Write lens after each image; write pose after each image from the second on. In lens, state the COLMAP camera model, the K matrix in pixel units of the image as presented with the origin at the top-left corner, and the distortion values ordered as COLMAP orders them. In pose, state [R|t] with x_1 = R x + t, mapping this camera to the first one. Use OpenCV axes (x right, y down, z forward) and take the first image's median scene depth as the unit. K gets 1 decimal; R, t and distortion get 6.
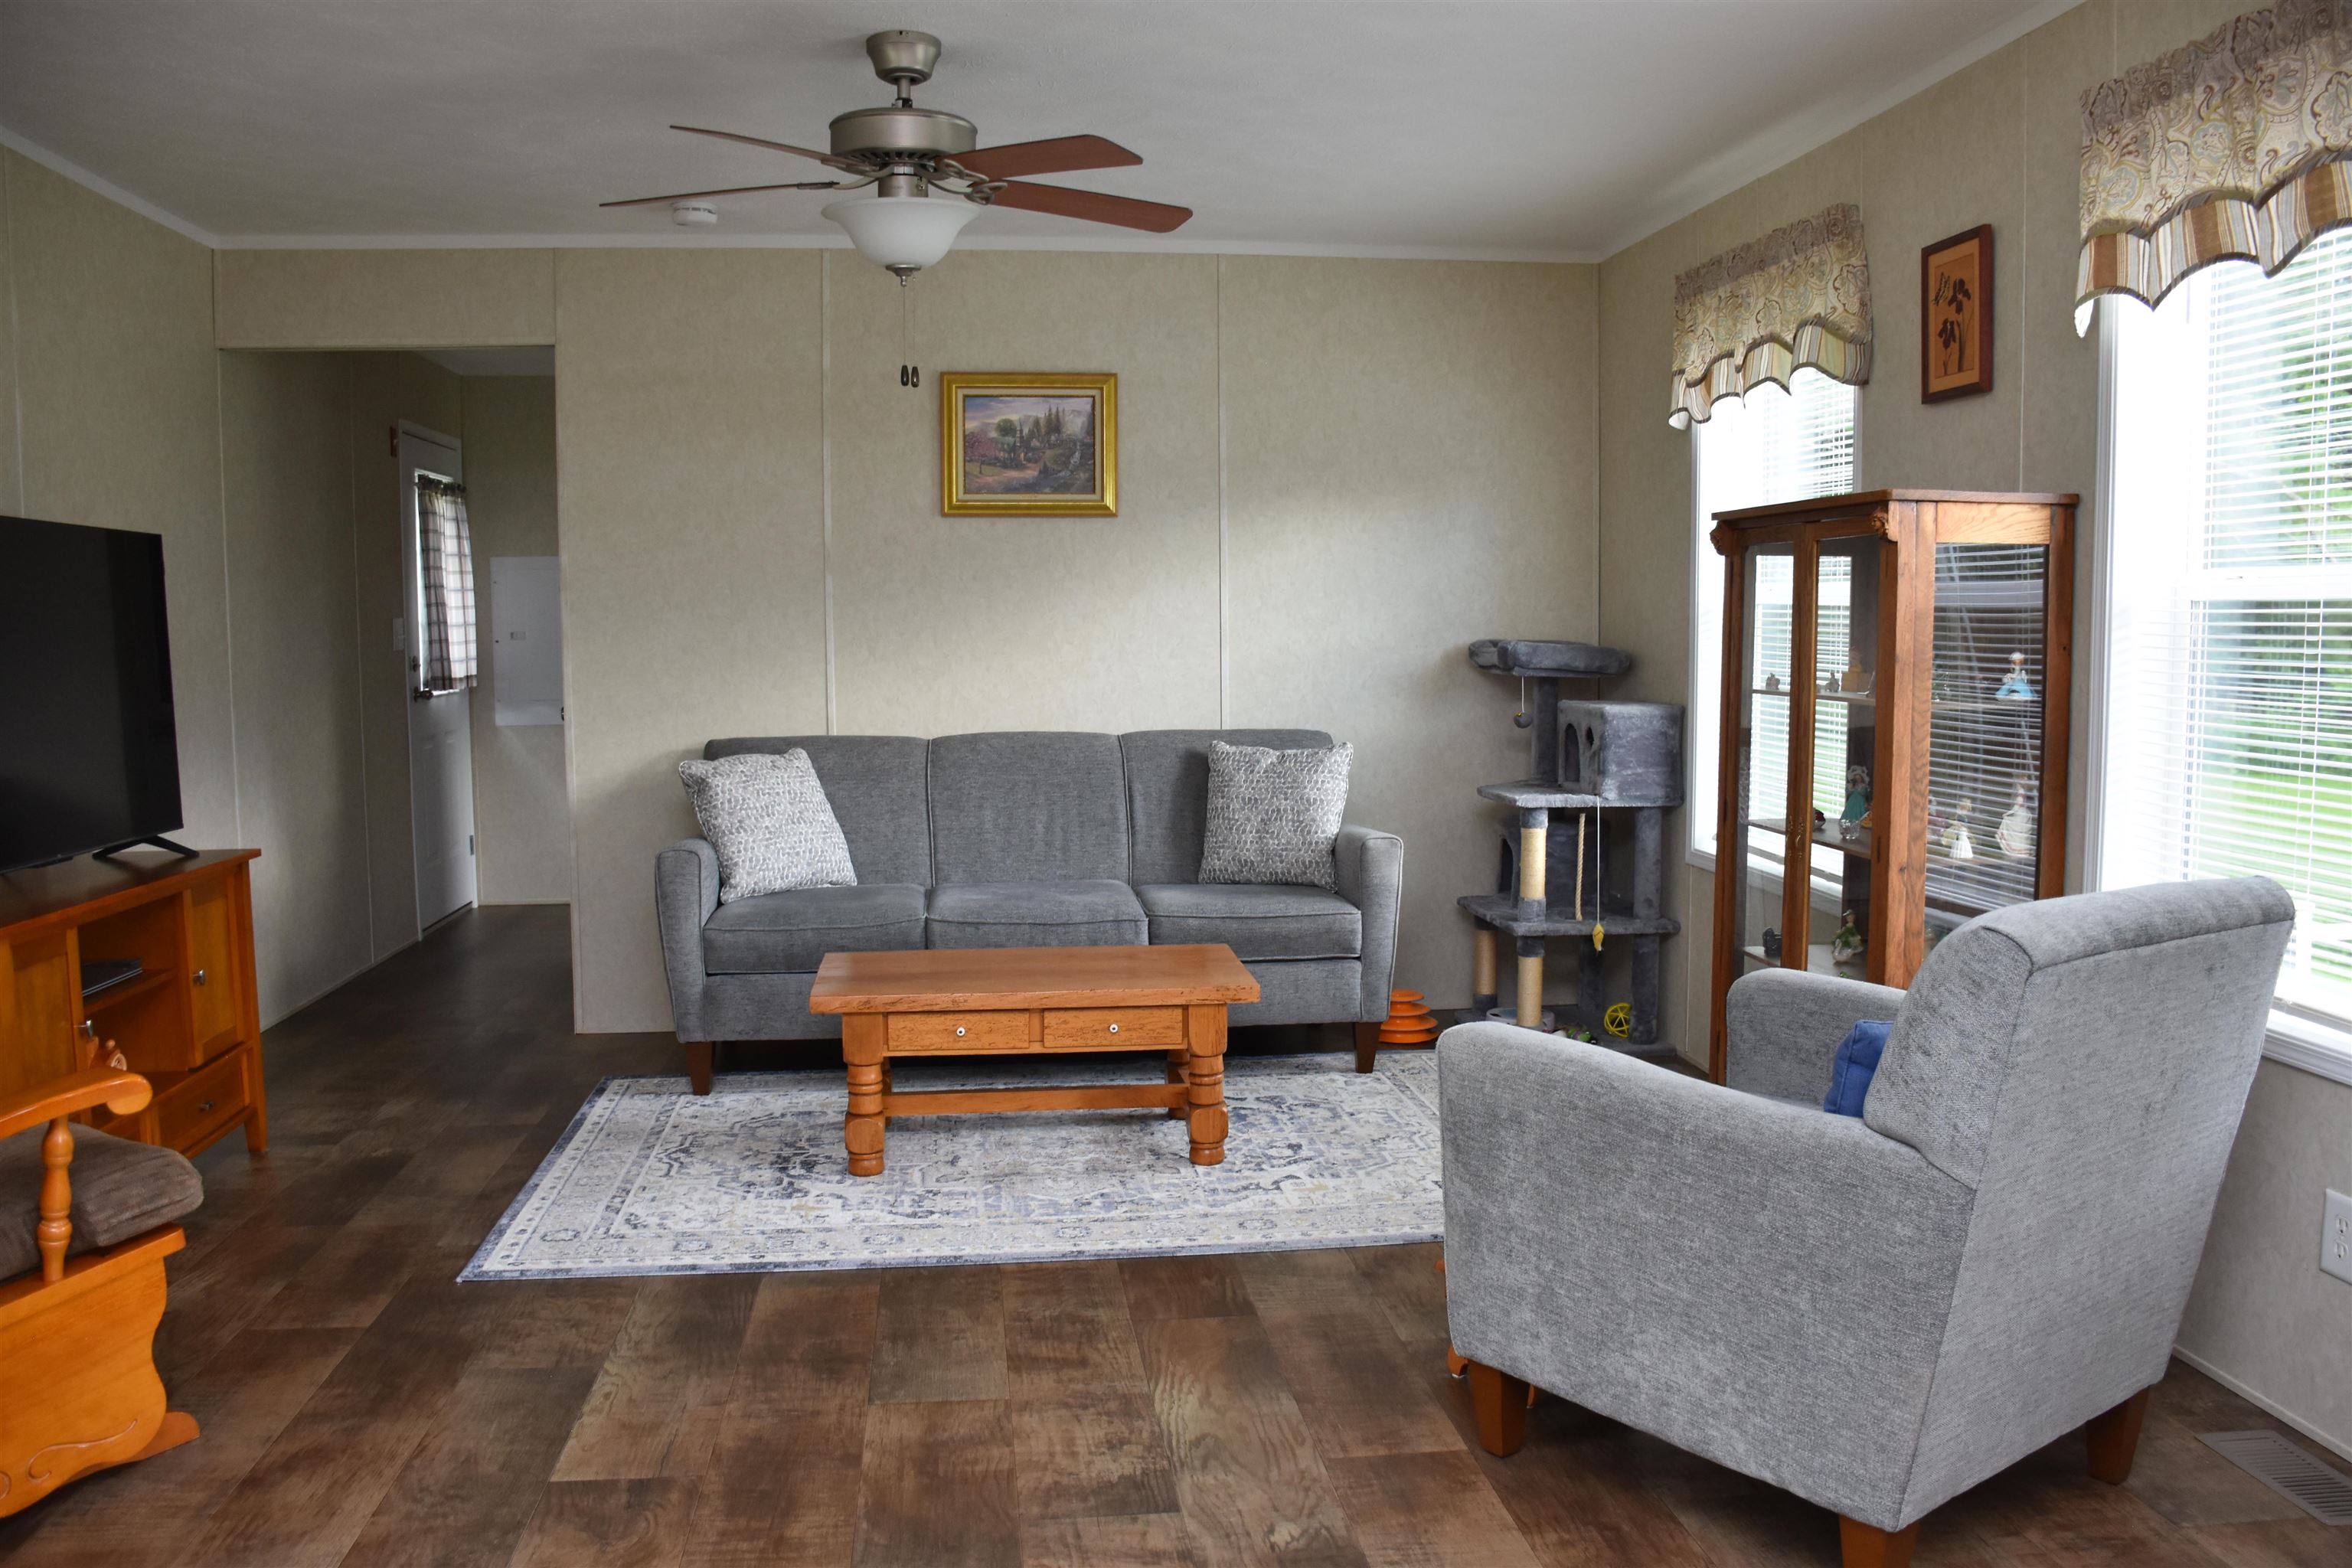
lens RADIAL K [[1833.0, 0, 1183.0], [0, 1833.0, 792.2], [0, 0, 1]] dist [-0.146816, 0.101893]
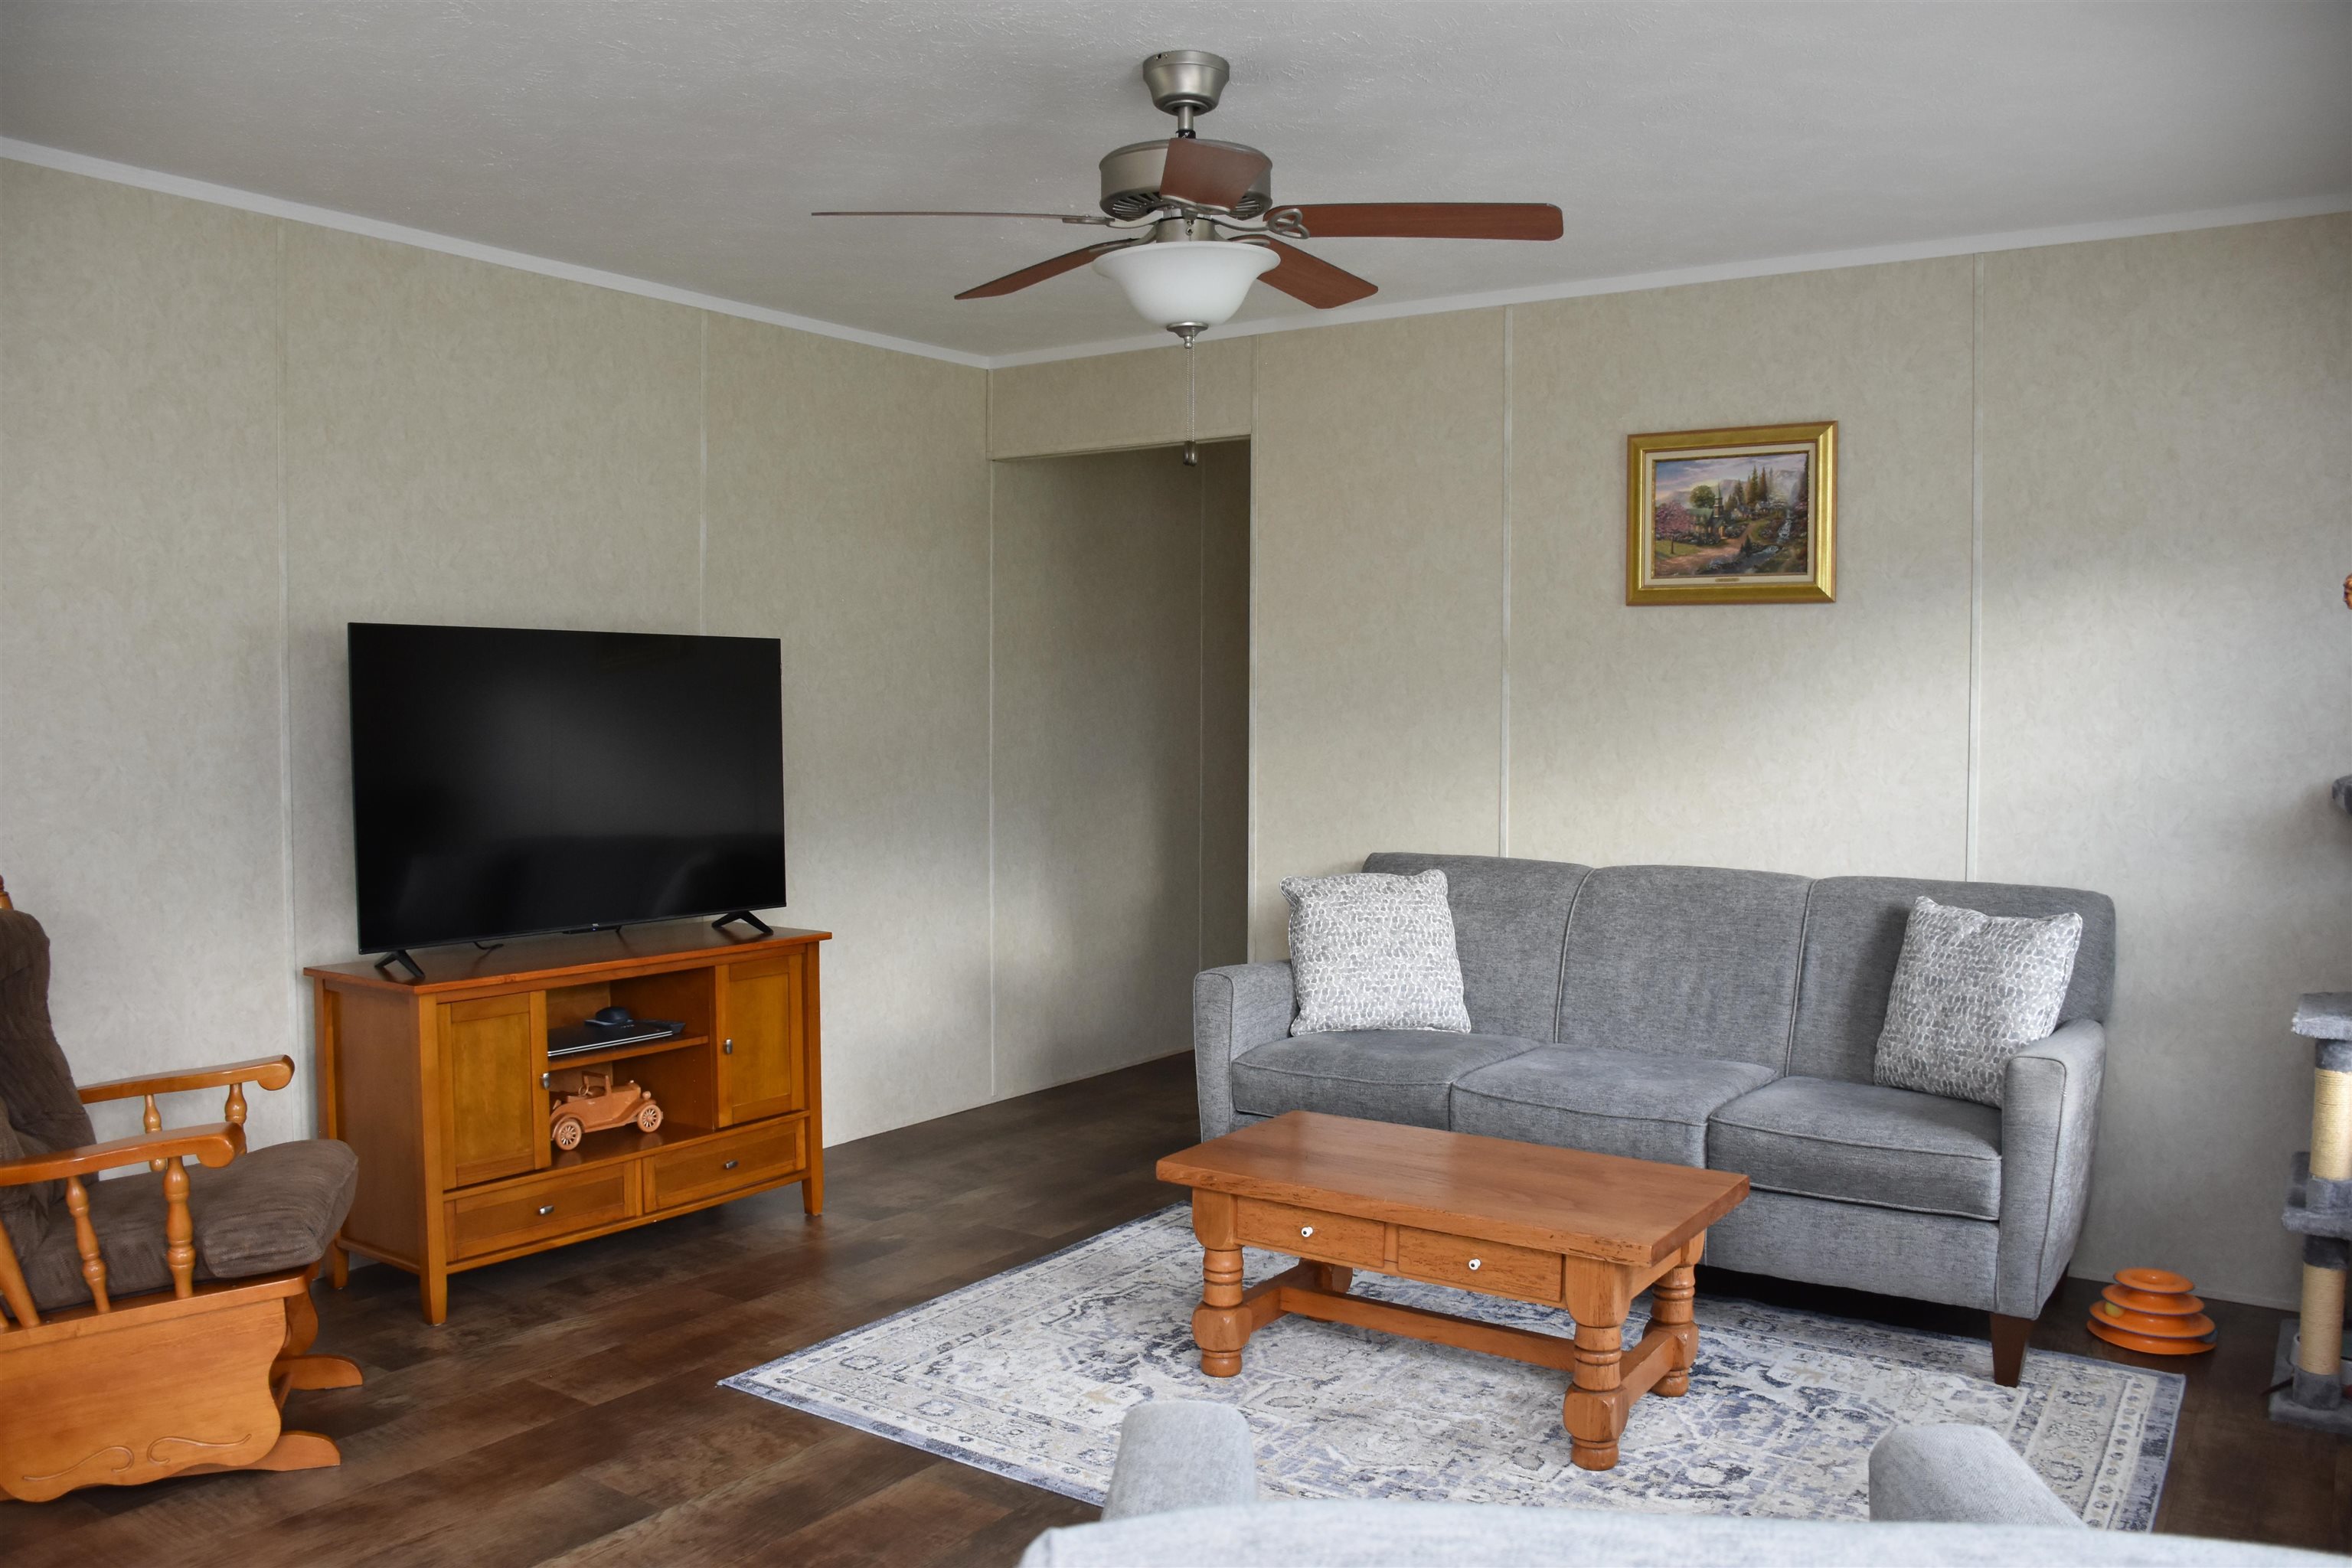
lens RADIAL K [[1833.0, 0, 1183.0], [0, 1833.0, 792.2], [0, 0, 1]] dist [-0.146816, 0.101893]
pose [[0.748557, 0.041702, -0.661757, 0.308230], [-0.069188, 0.997485, -0.015405, -0.042868], [0.659450, 0.057317, 0.749560, 0.270711]]
